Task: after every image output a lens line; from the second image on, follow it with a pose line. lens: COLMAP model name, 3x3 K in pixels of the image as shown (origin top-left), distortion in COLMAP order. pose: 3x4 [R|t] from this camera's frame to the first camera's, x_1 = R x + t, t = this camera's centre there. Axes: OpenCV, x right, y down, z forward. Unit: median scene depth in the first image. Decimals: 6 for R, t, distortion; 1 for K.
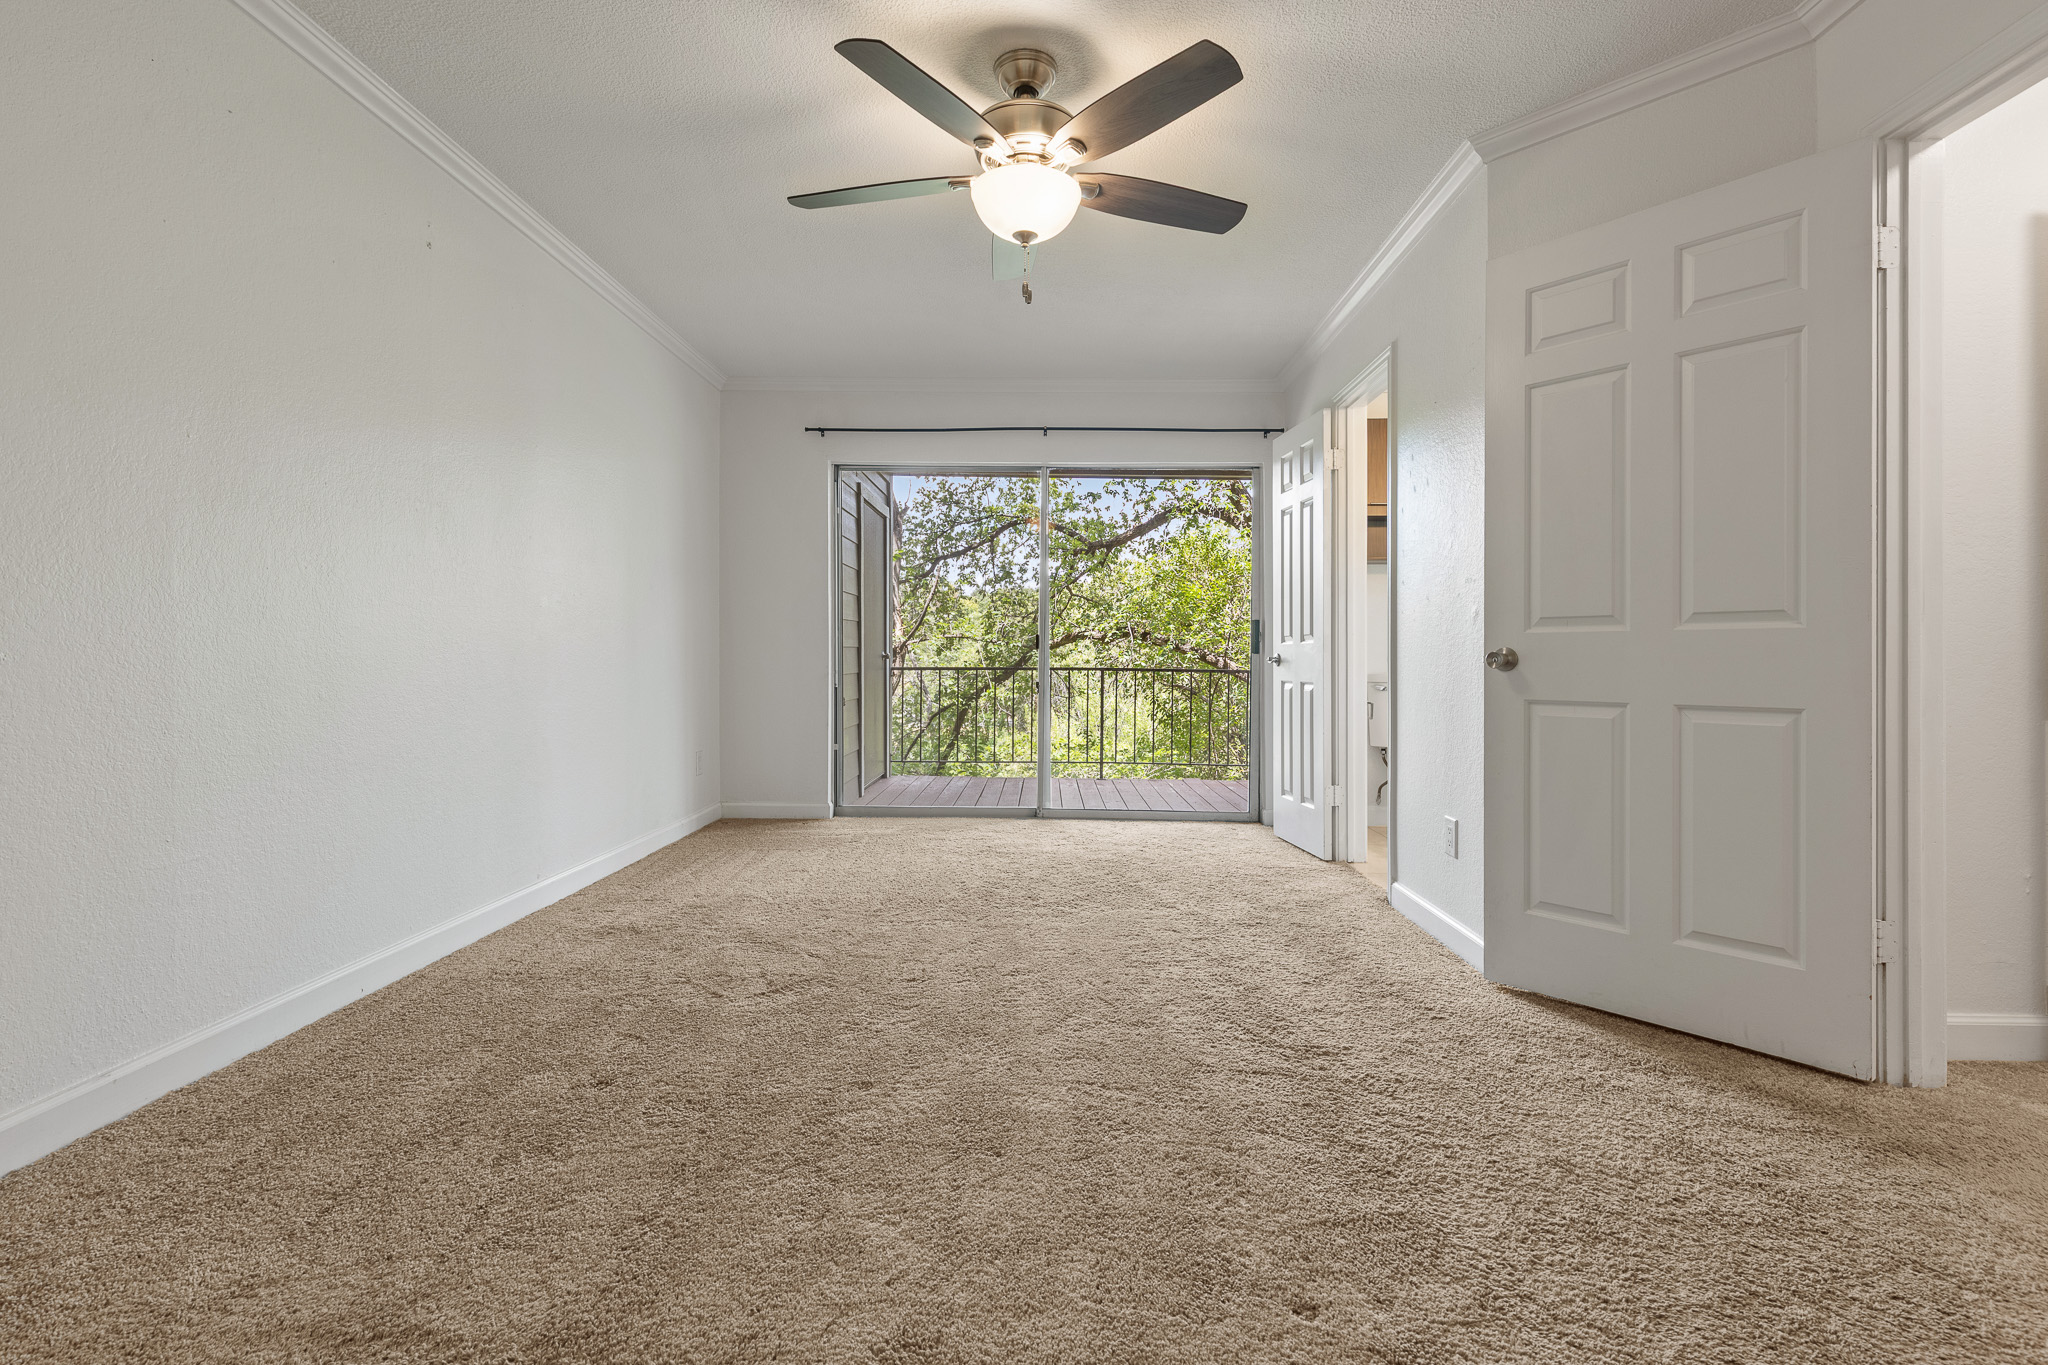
lens RADIAL K [[919.7, 0, 1028.7], [0, 919.7, 653.4], [0, 0, 1]] dist [0.002333, 0.000292]
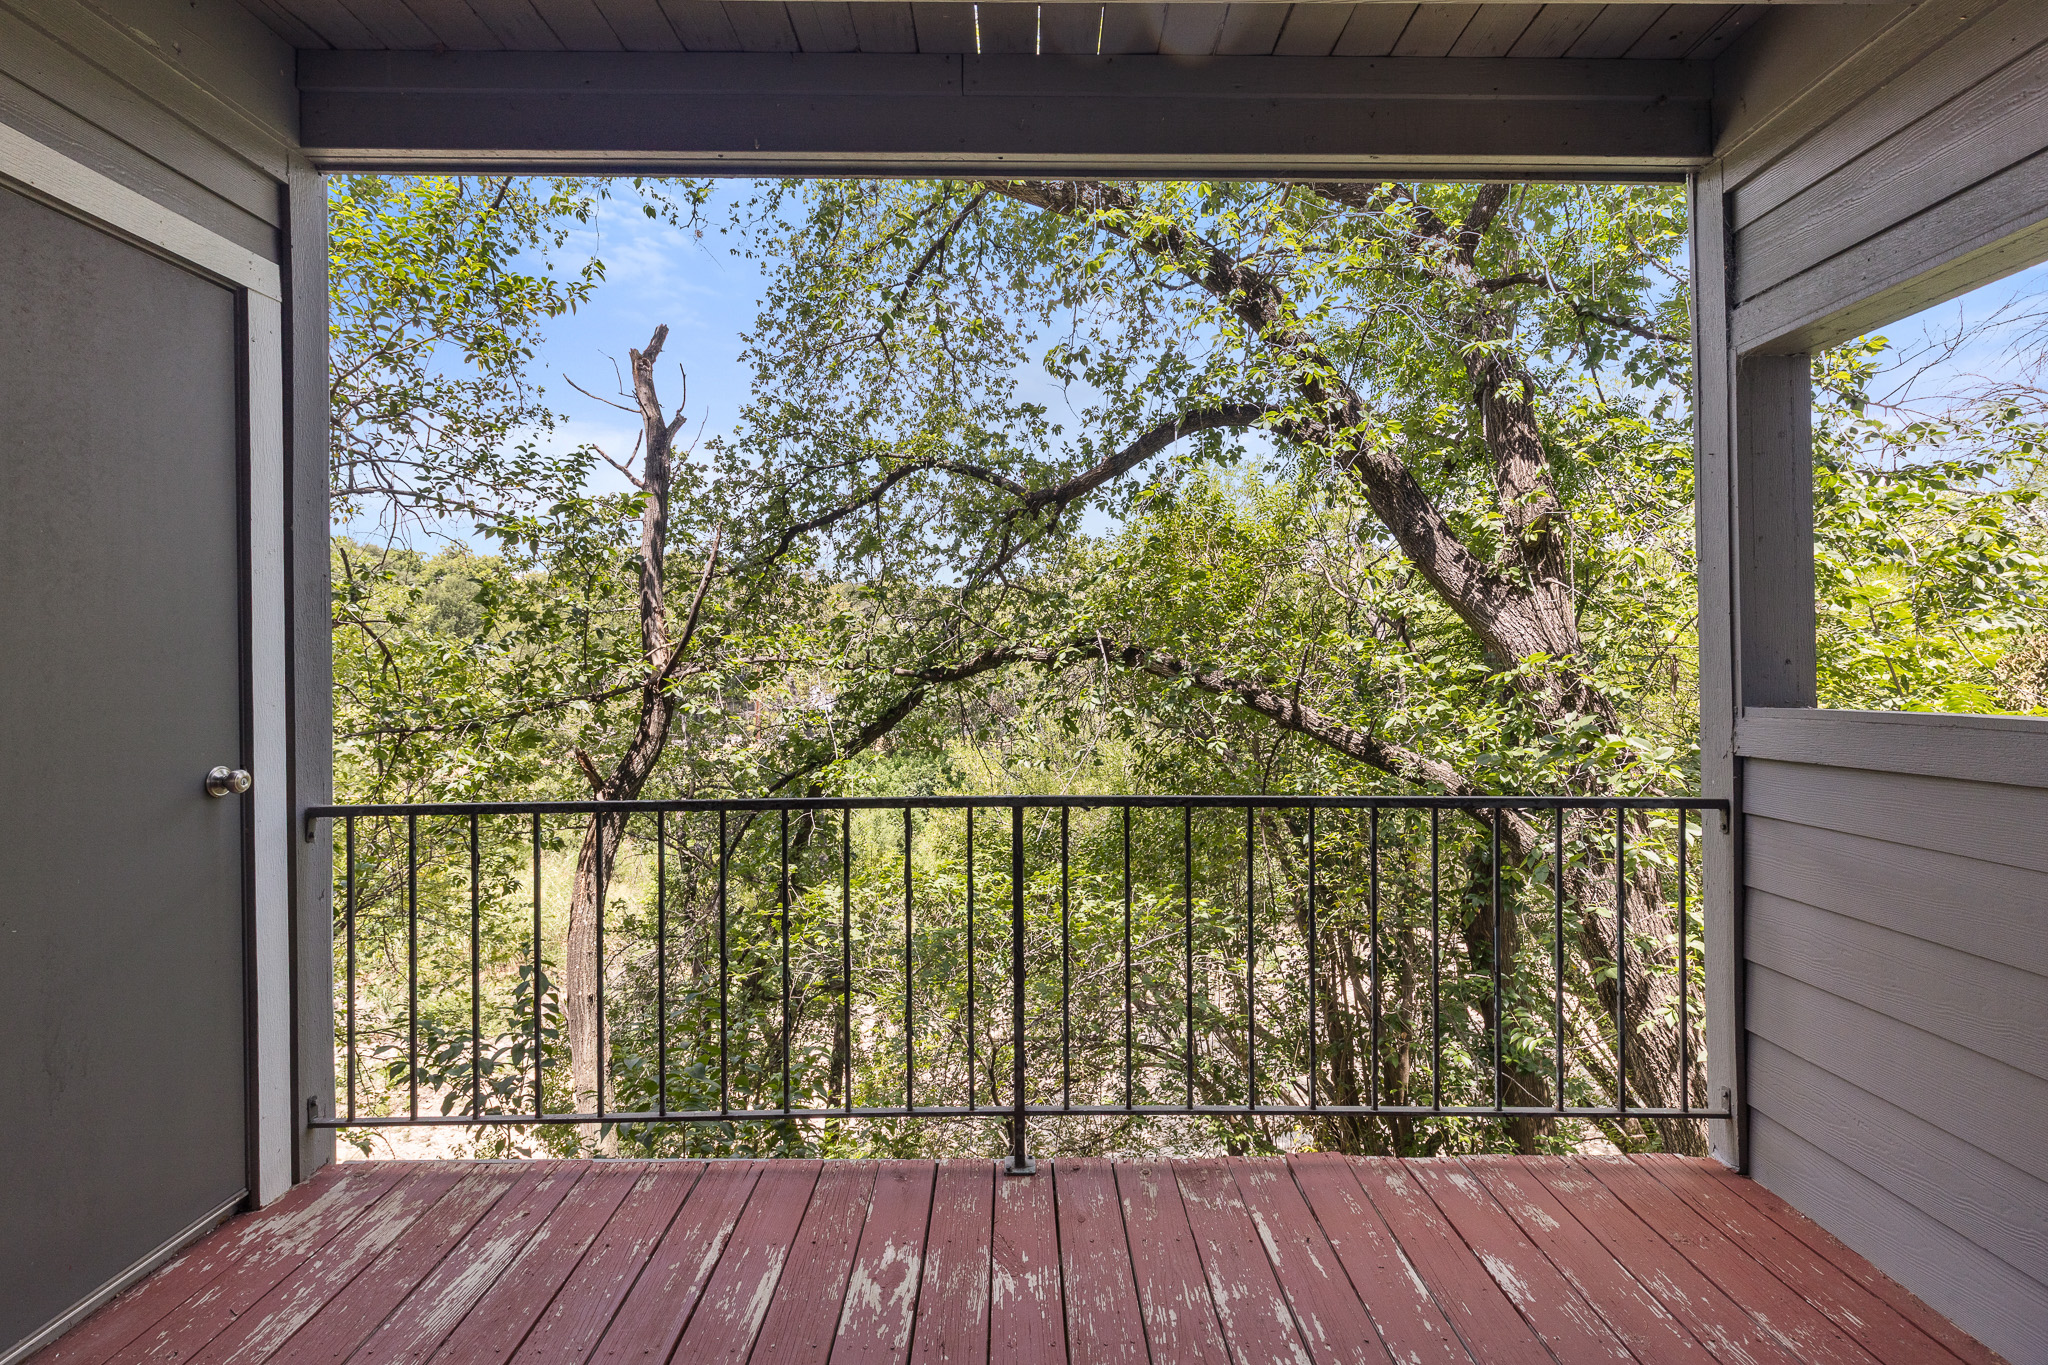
lens RADIAL K [[919.7, 0, 1028.7], [0, 919.7, 653.4], [0, 0, 1]] dist [0.002333, 0.000292]
pose [[0.998876, -0.012197, 0.045797, 0.040947], [0.012315, 0.999922, -0.002284, -0.017769], [-0.045766, 0.002846, 0.998948, 0.434096]]
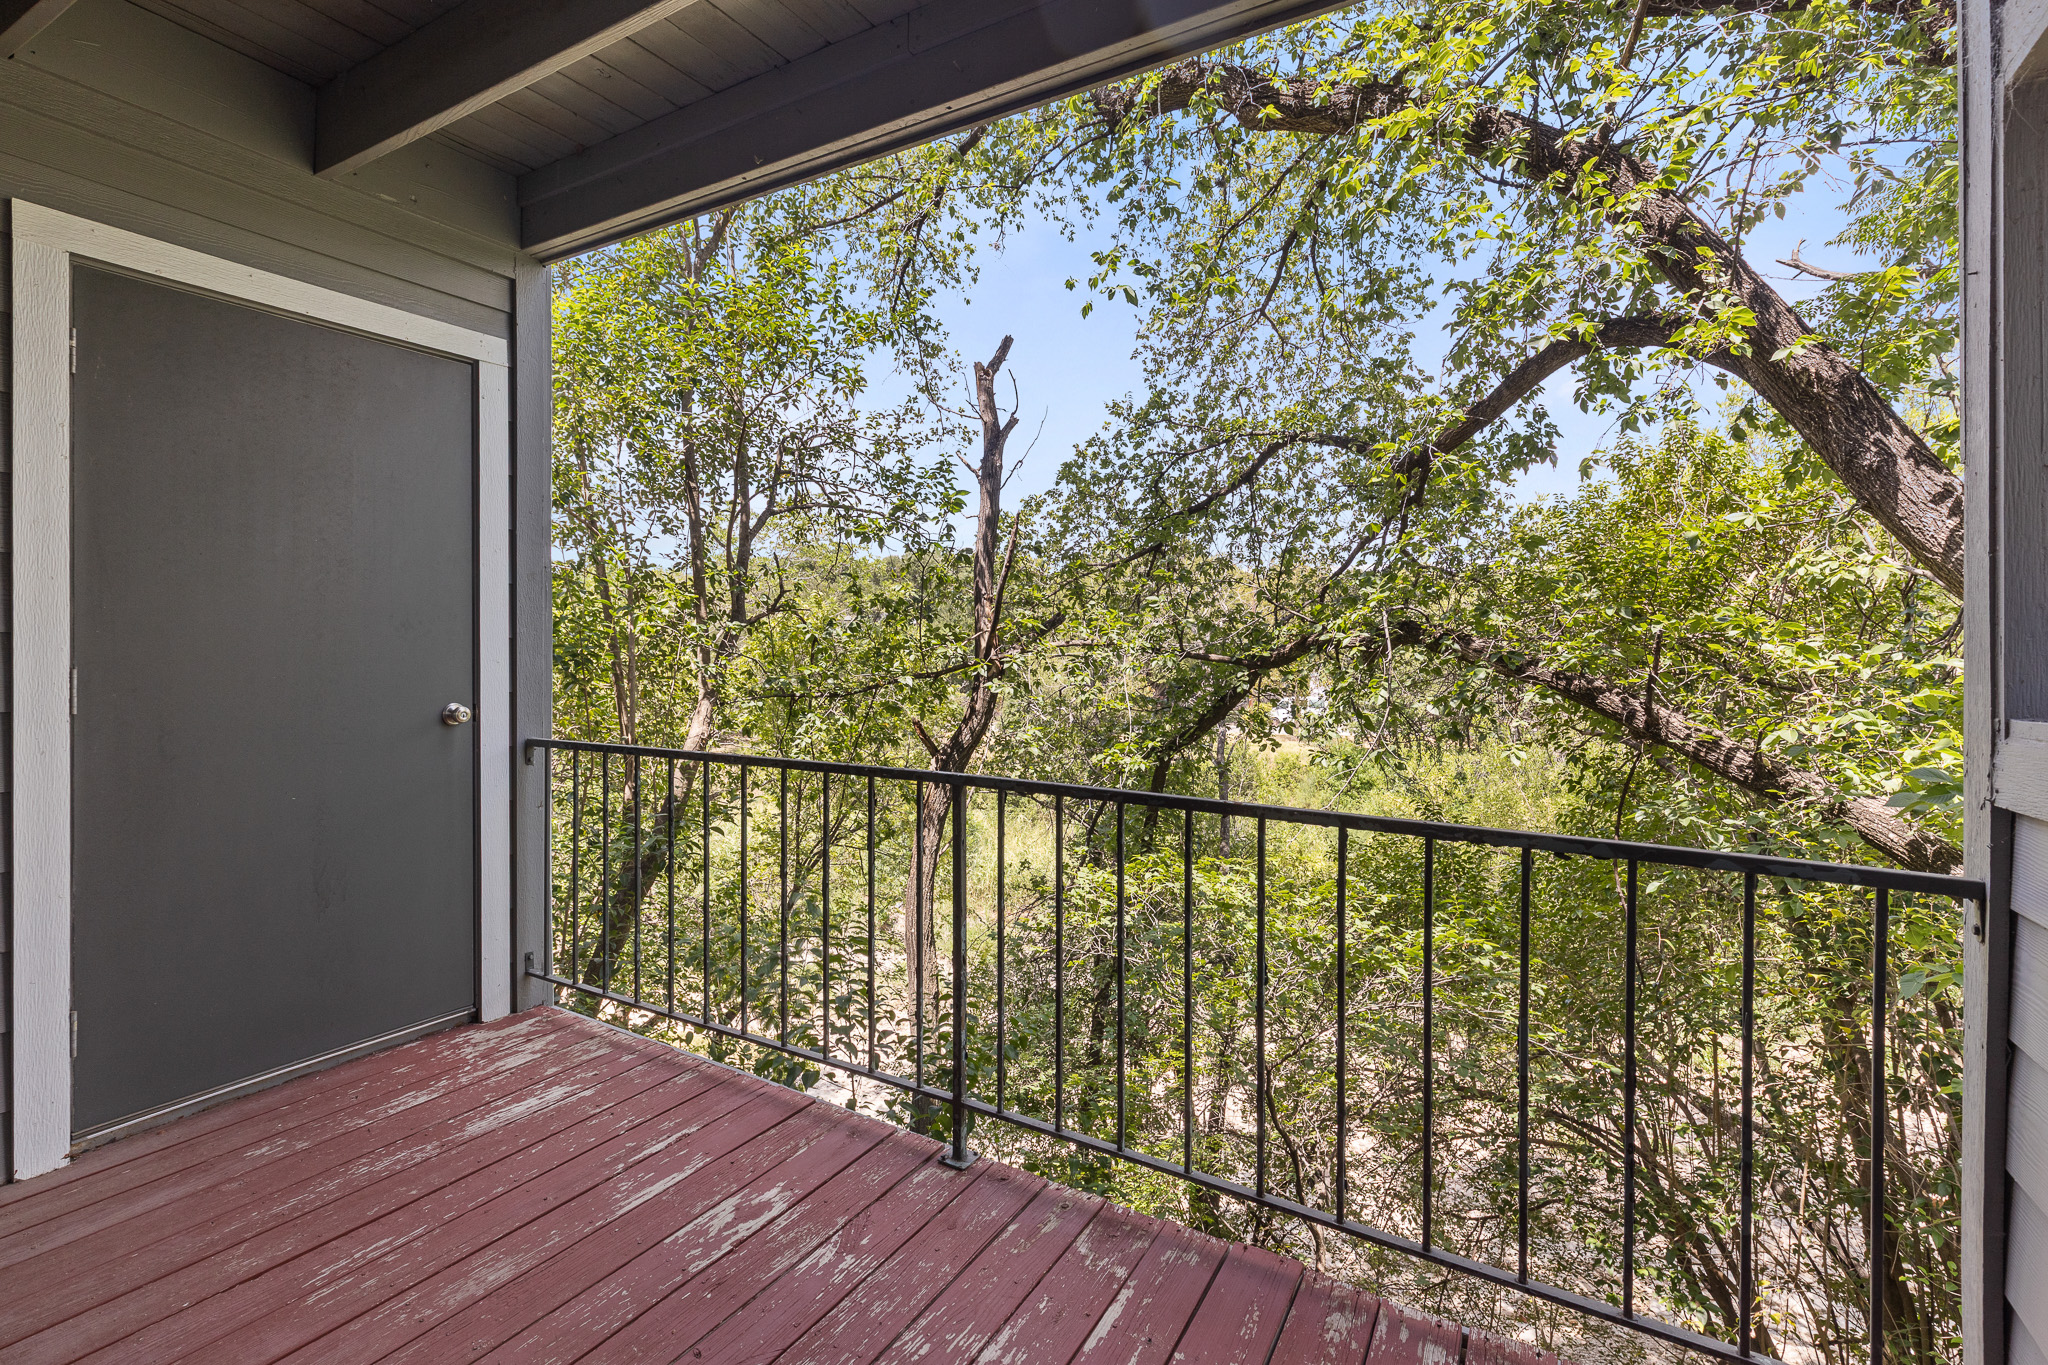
lens RADIAL K [[919.7, 0, 1028.7], [0, 919.7, 653.4], [0, 0, 1]] dist [0.002333, 0.000292]
pose [[0.882107, 0.002968, -0.471039, 0.141147], [-0.001692, 0.999994, 0.003132, -0.013296], [0.471045, -0.001966, 0.882107, 0.468864]]
